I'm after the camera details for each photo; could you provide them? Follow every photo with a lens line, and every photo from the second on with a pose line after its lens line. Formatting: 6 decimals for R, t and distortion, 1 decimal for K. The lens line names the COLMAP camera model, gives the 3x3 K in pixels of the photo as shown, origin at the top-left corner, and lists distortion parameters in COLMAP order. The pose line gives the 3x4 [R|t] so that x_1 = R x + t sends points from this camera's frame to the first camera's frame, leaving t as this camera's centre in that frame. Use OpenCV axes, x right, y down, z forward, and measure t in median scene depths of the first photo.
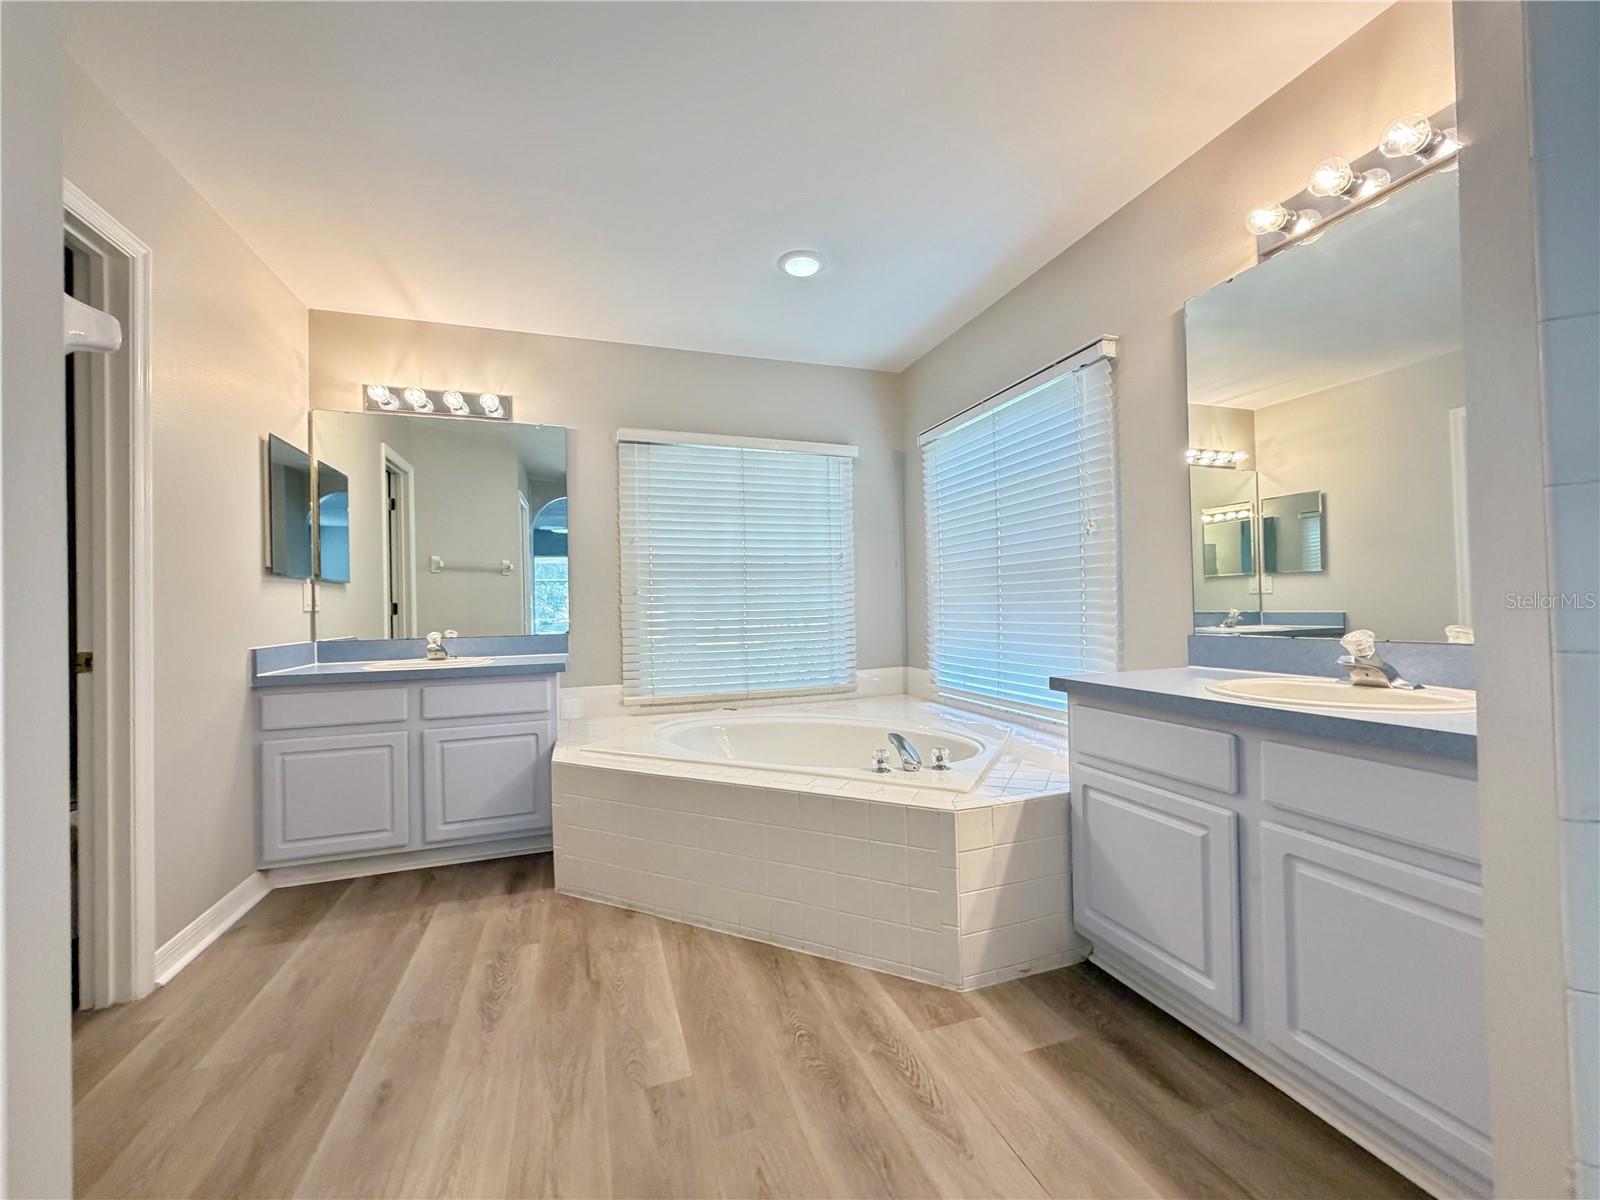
lens RADIAL K [[640.1, 0, 794.9], [0, 640.1, 598.0], [0, 0, 1]] dist [0.001928, -0.000025]
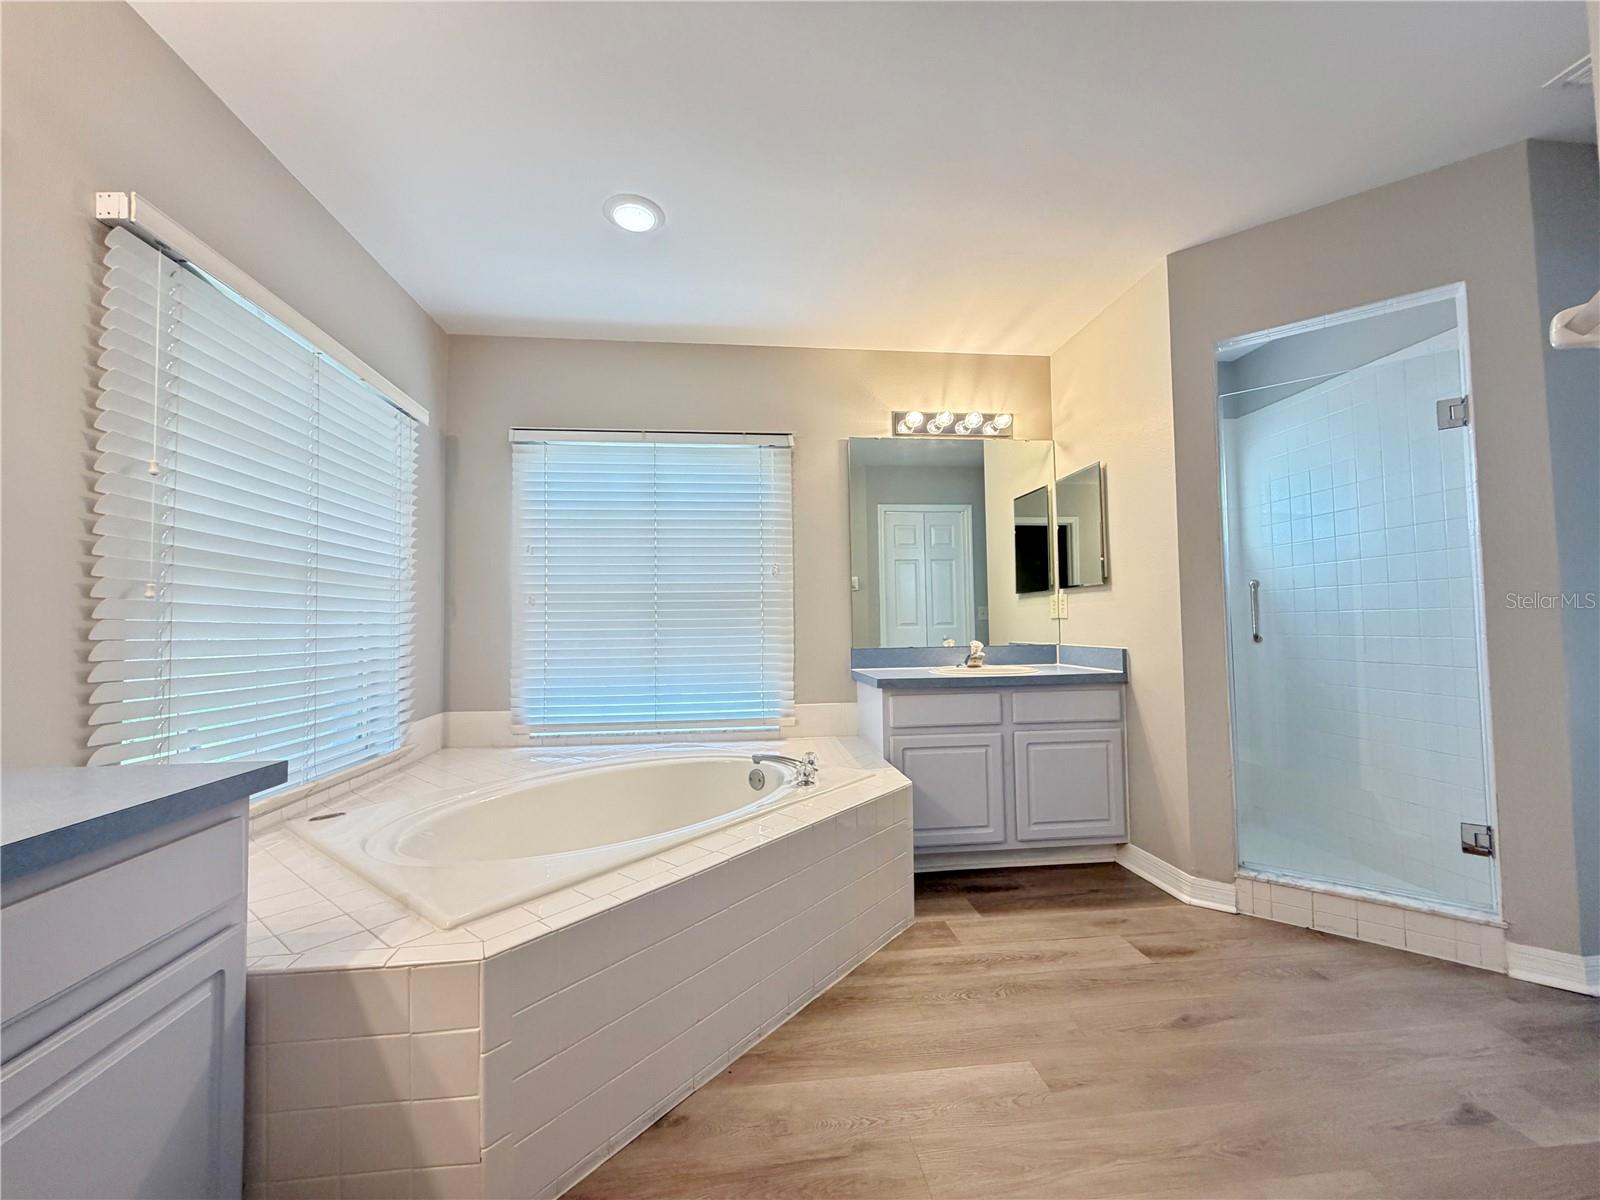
lens RADIAL K [[640.1, 0, 793.8], [0, 640.1, 602.4], [0, 0, 1]] dist [0.001928, -0.000025]
pose [[0.211822, 0.050652, 0.975995, -0.920923], [-0.005095, 0.998700, -0.050724, 0.022988], [-0.977295, 0.005772, 0.211804, 0.797910]]
